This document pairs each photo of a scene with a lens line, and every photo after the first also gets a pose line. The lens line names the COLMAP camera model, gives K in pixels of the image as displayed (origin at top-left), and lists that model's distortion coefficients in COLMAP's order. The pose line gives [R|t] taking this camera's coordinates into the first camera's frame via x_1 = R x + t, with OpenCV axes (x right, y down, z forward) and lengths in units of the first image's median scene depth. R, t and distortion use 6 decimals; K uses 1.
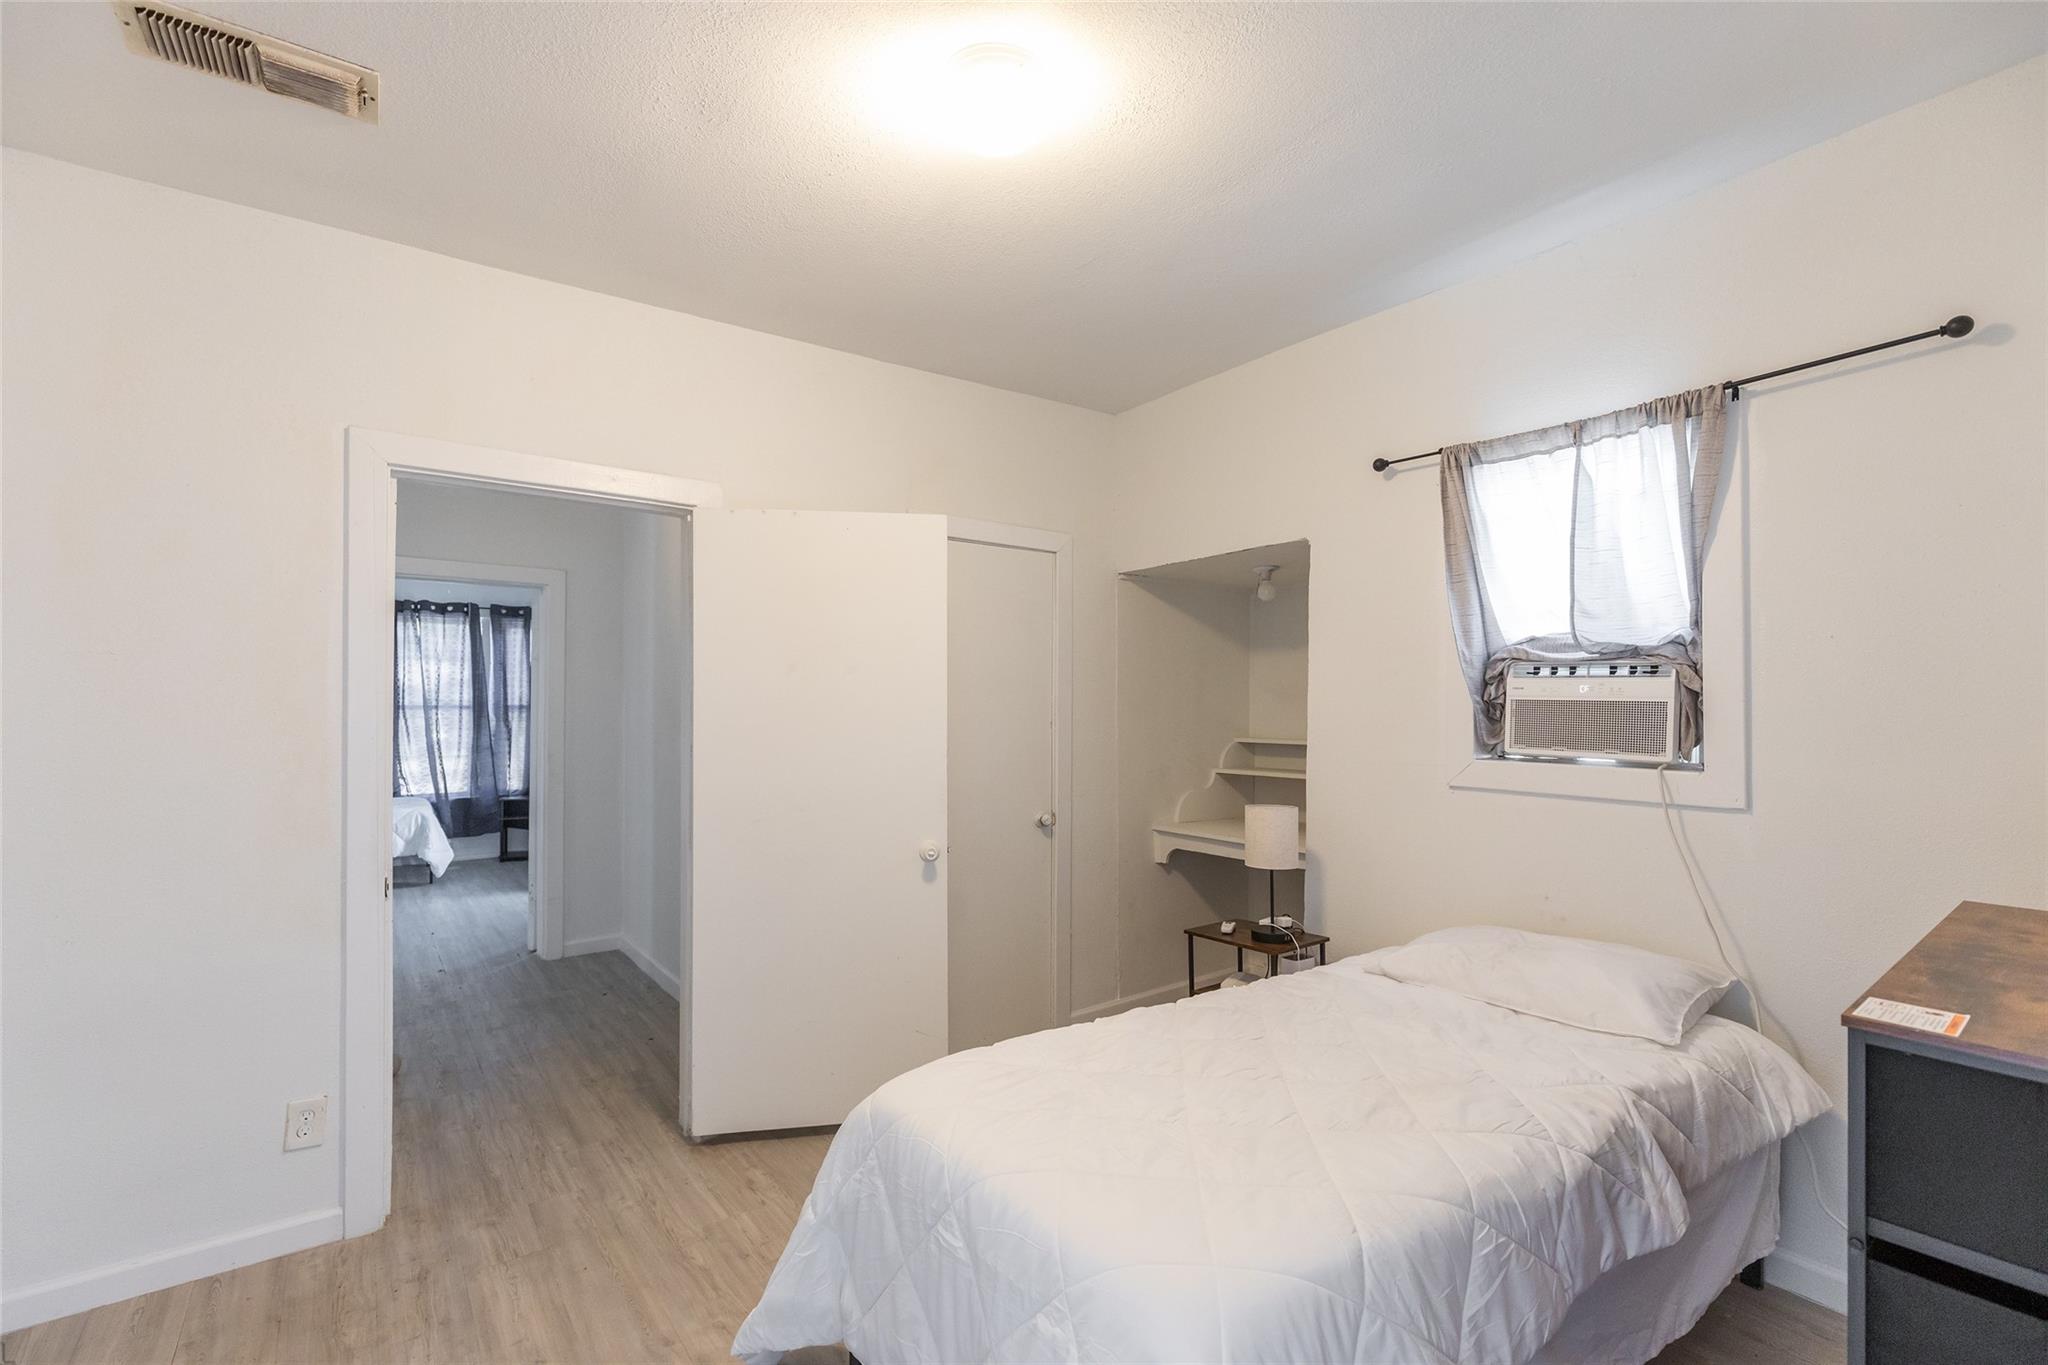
lens RADIAL K [[939.2, 0, 1024.0], [0, 939.2, 682.5], [0, 0, 1]] dist [-0.000565, 0.000335]
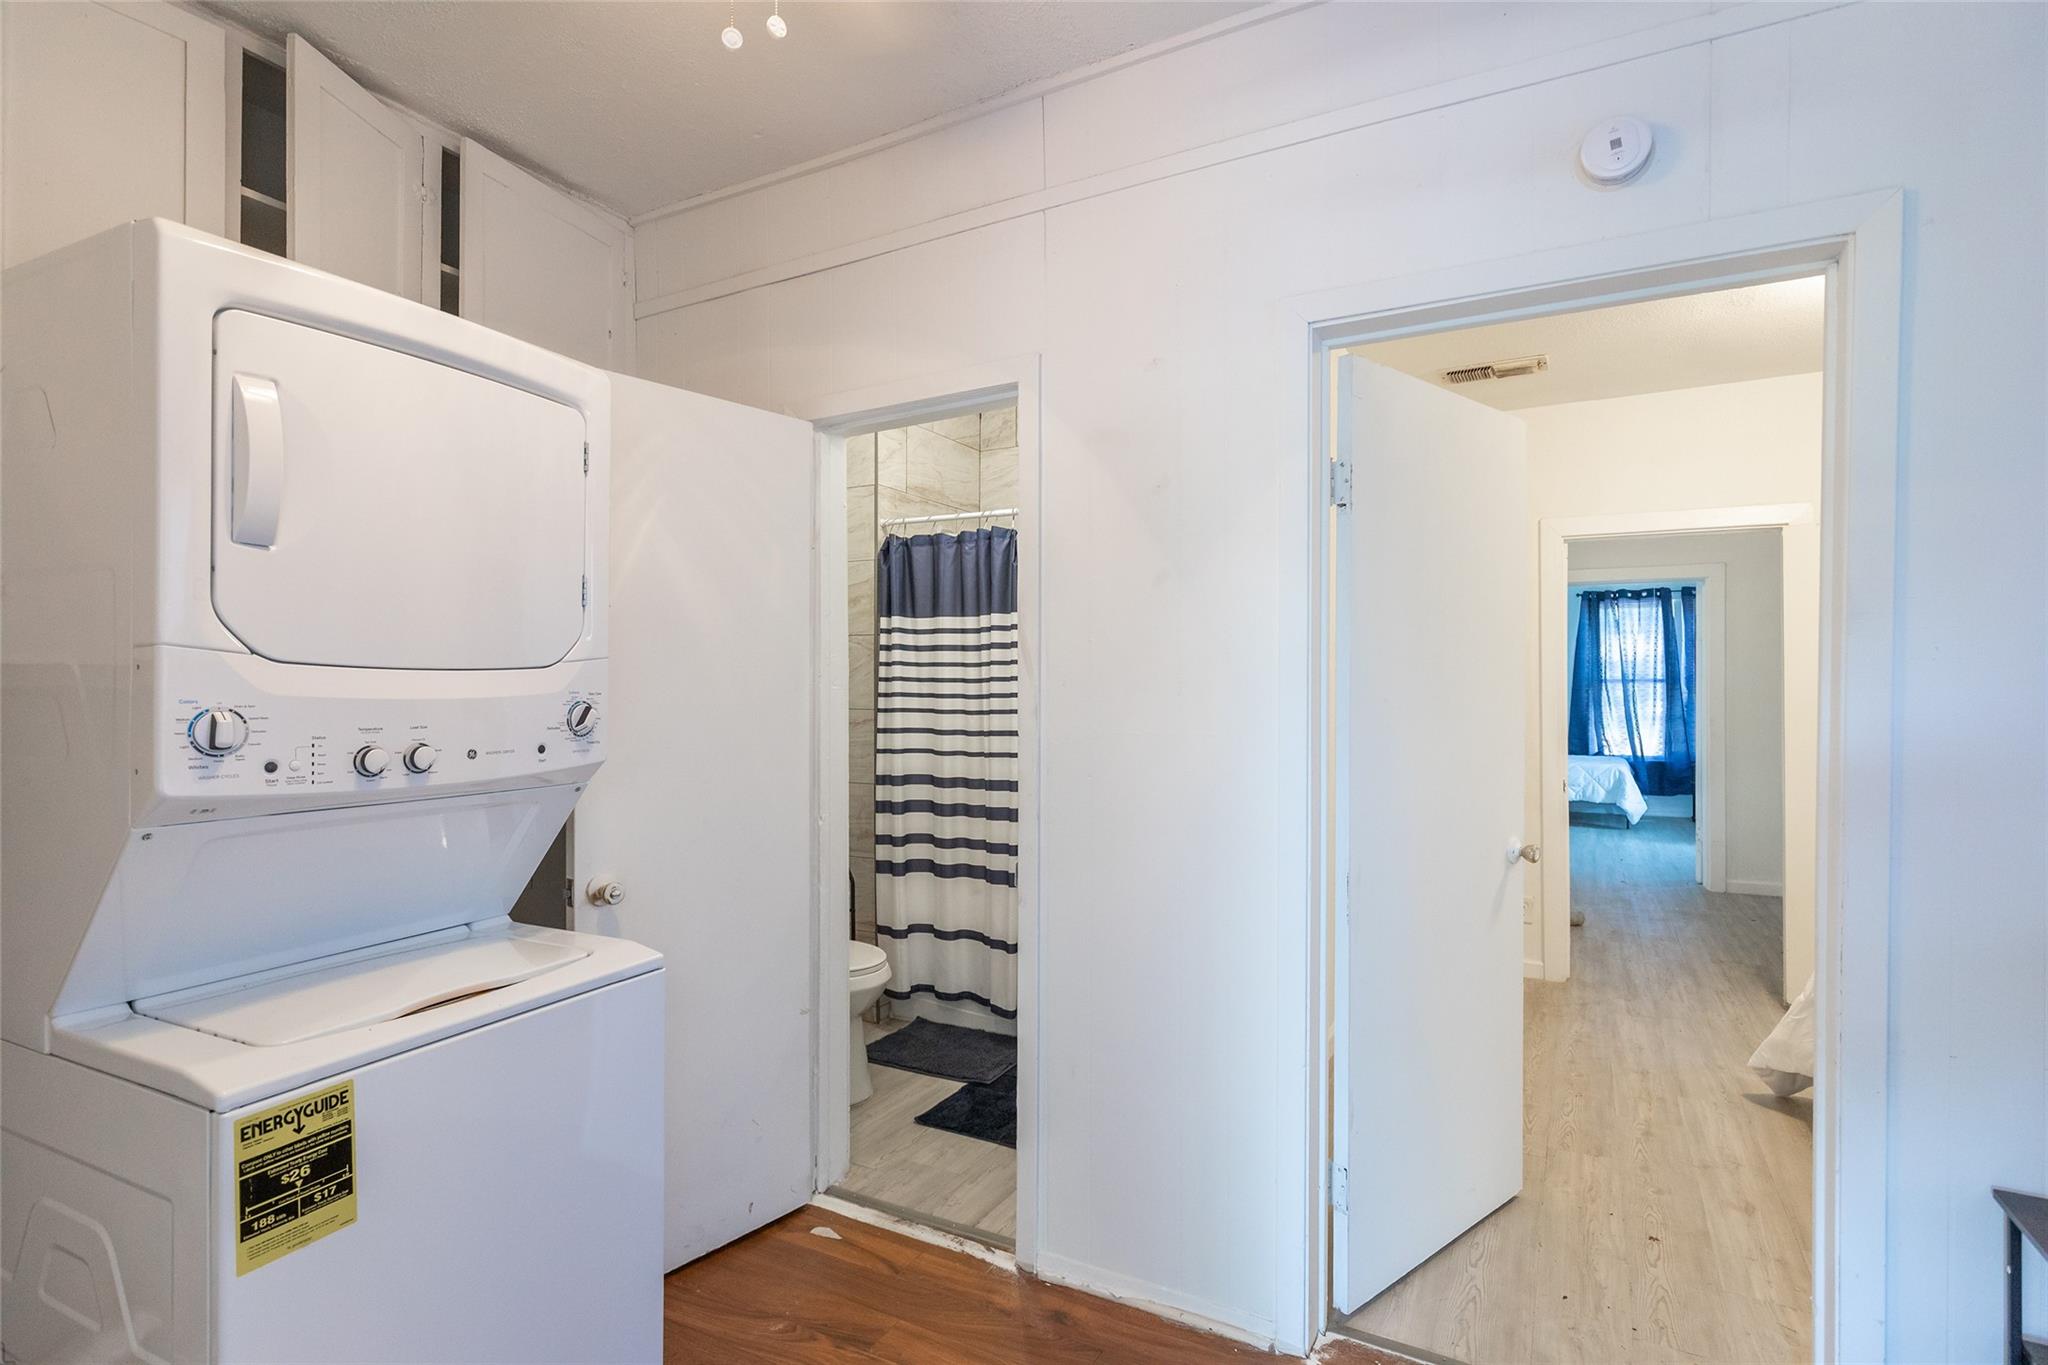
lens RADIAL K [[959.1, 0, 1024.0], [0, 959.1, 682.5], [0, 0, 1]] dist [0.001957, 0.000318]
pose [[0.413017, 0.003896, -0.910715, 0.142005], [0.020041, 0.999710, 0.013365, -0.002201], [0.910503, -0.023771, 0.412819, -0.171956]]
